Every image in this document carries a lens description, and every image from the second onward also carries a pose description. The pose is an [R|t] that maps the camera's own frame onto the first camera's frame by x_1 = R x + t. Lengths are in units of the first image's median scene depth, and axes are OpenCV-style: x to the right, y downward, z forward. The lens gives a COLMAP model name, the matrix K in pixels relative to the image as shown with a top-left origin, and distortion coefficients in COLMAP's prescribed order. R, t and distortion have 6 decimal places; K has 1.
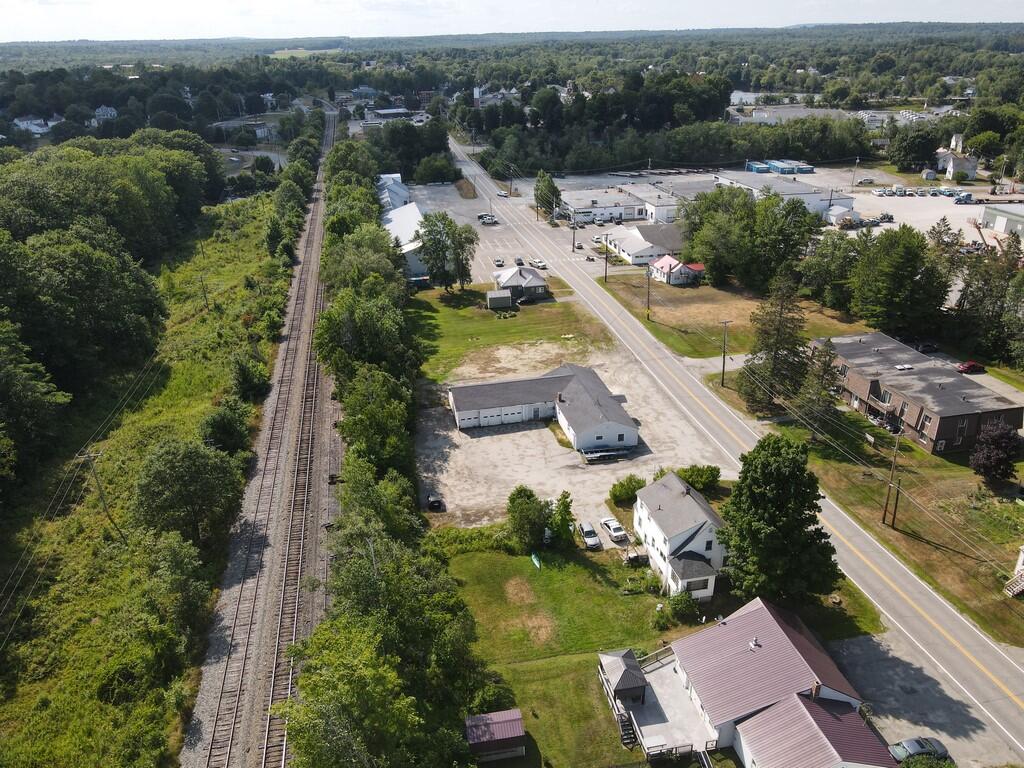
lens RADIAL K [[748.2, 0, 505.7], [0, 748.2, 386.5], [0, 0, 1]] dist [0.006035, 0.007418]
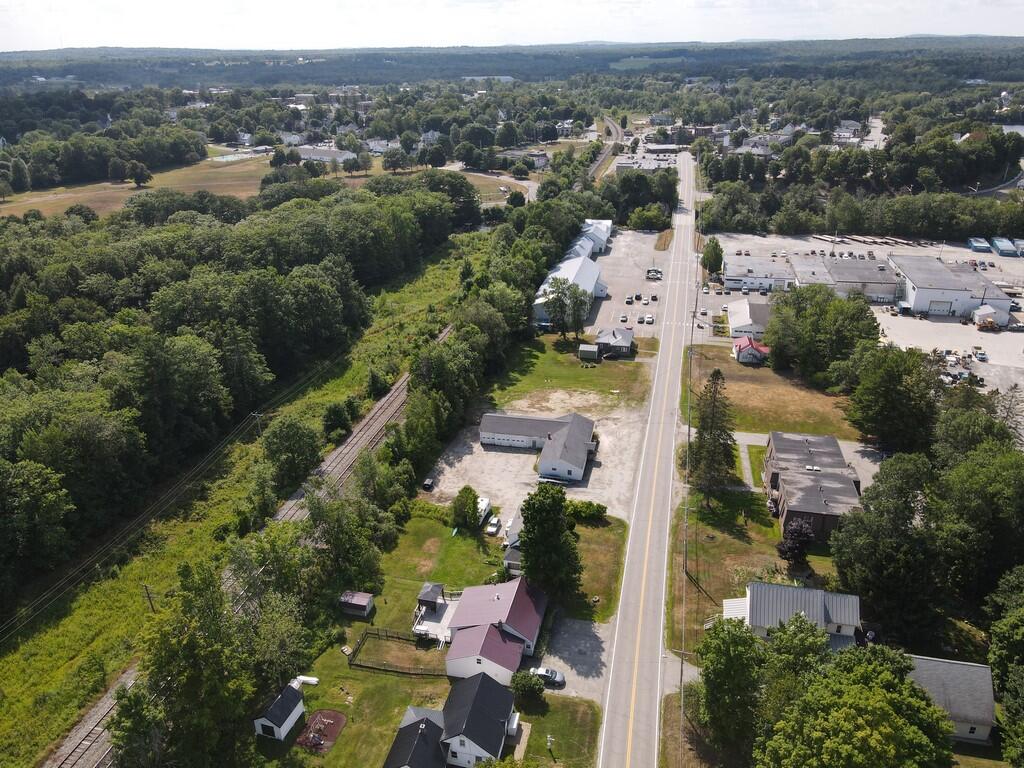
lens RADIAL K [[748.2, 0, 509.1], [0, 748.2, 383.9], [0, 0, 1]] dist [0.006035, 0.007418]
pose [[0.910844, 0.176519, -0.373101, 0.496992], [-0.177627, 0.983587, 0.031712, -0.110451], [0.372575, 0.037388, 0.927249, -0.335543]]
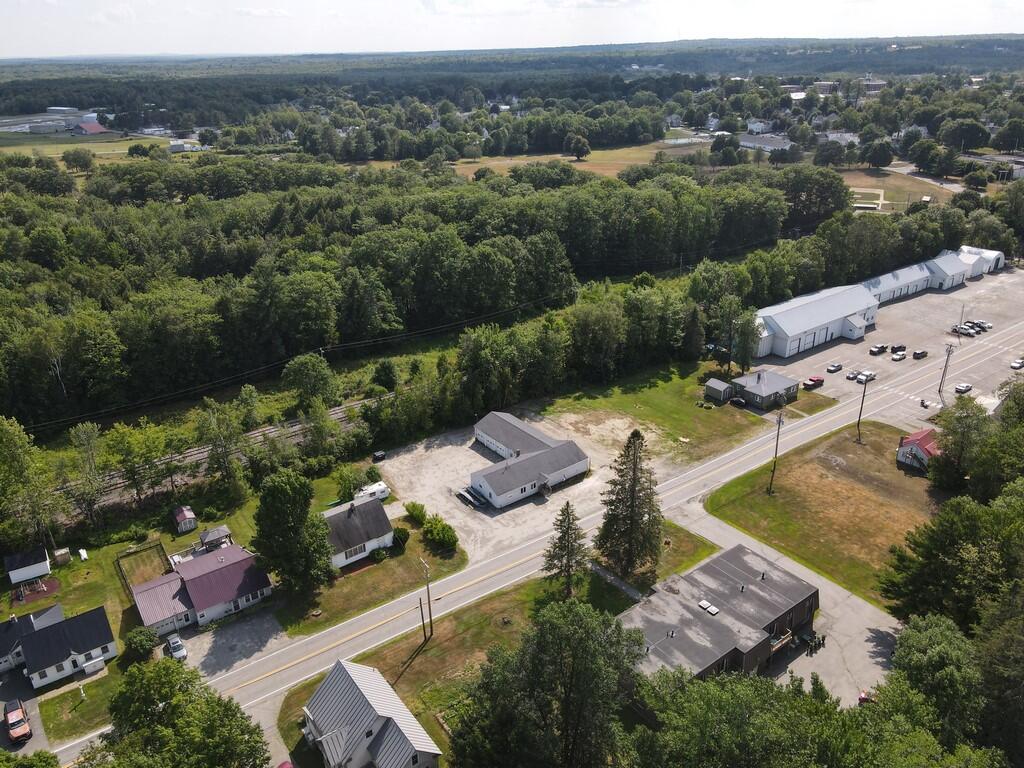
lens RADIAL K [[748.2, 0, 510.0], [0, 748.2, 391.0], [0, 0, 1]] dist [0.006035, 0.007418]
pose [[0.418064, 0.387243, -0.821745, 1.012777], [-0.368737, 0.899055, 0.236080, -0.355003], [0.830214, 0.204311, 0.518653, 0.311503]]
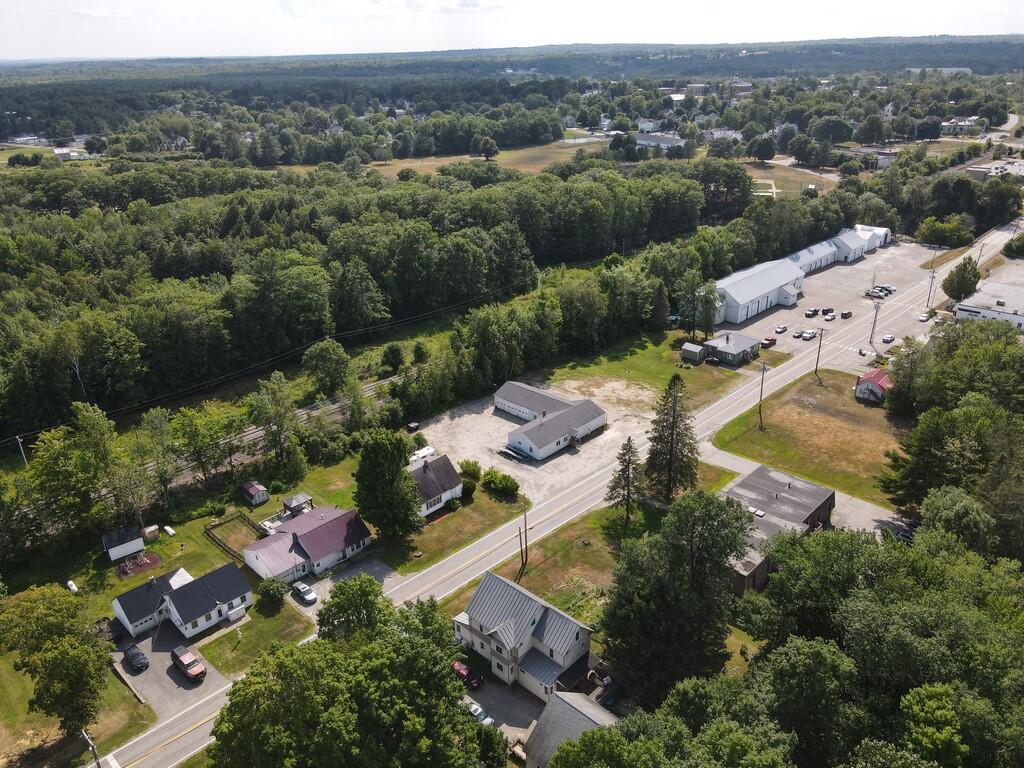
lens RADIAL K [[748.2, 0, 510.2], [0, 748.2, 387.3], [0, 0, 1]] dist [0.006035, 0.007418]
pose [[0.560050, 0.347191, -0.752199, 1.030383], [-0.337863, 0.924732, 0.175271, -0.244423], [0.756435, 0.155979, 0.635198, 0.058214]]
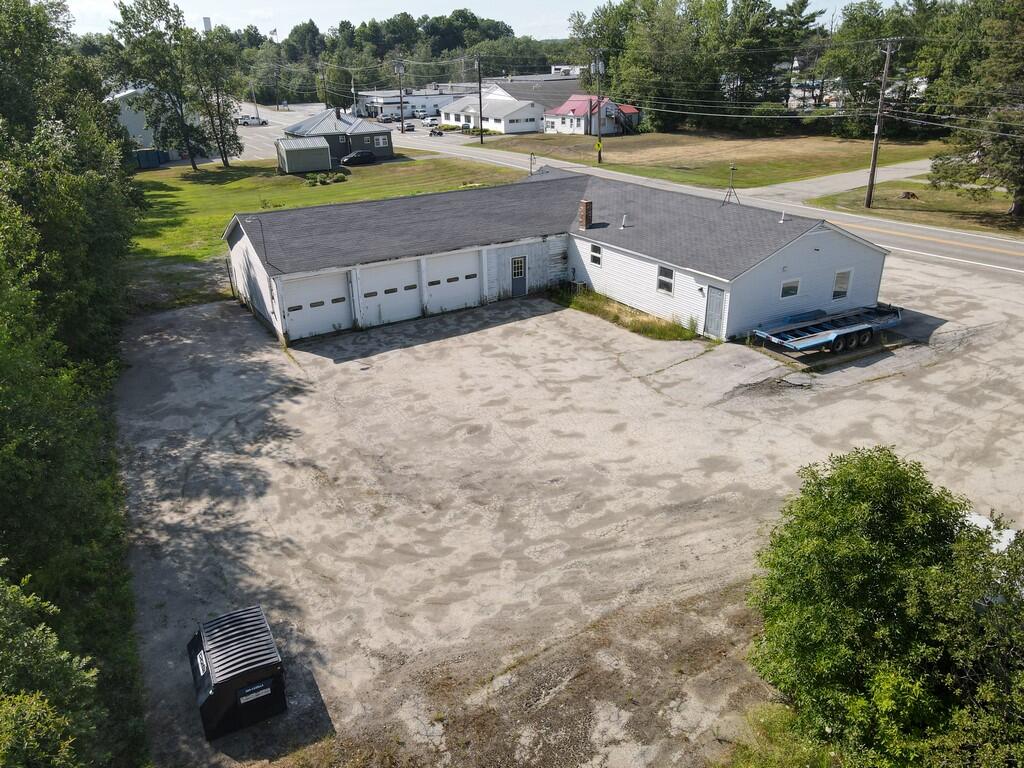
lens RADIAL K [[748.2, 0, 504.0], [0, 748.2, 384.9], [0, 0, 1]] dist [0.006035, 0.007418]
pose [[0.949689, -0.126803, 0.286376, -0.064552], [0.134864, 0.990828, -0.008515, 0.083644], [-0.282670, 0.046708, 0.958079, 0.671879]]
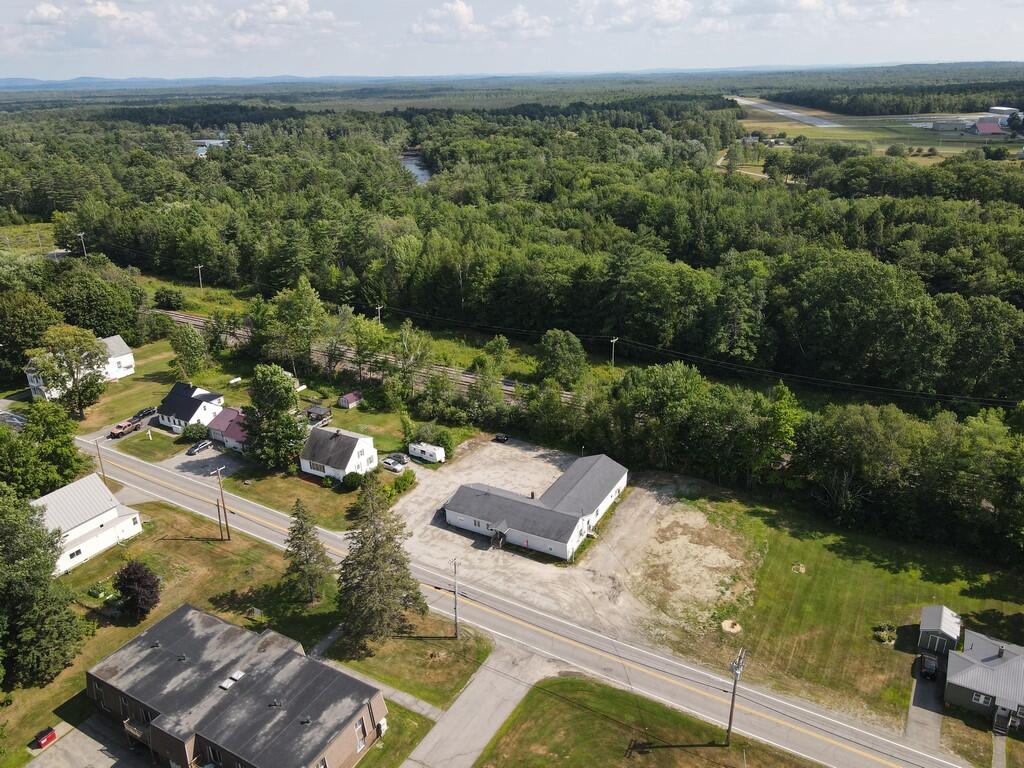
lens RADIAL K [[748.2, 0, 512.4], [0, 748.2, 386.0], [0, 0, 1]] dist [0.006035, 0.007418]
pose [[-0.662390, 0.315638, -0.679421, 0.724195], [-0.281935, 0.735211, 0.616424, -0.704500], [0.694084, 0.599865, -0.398007, 1.256975]]
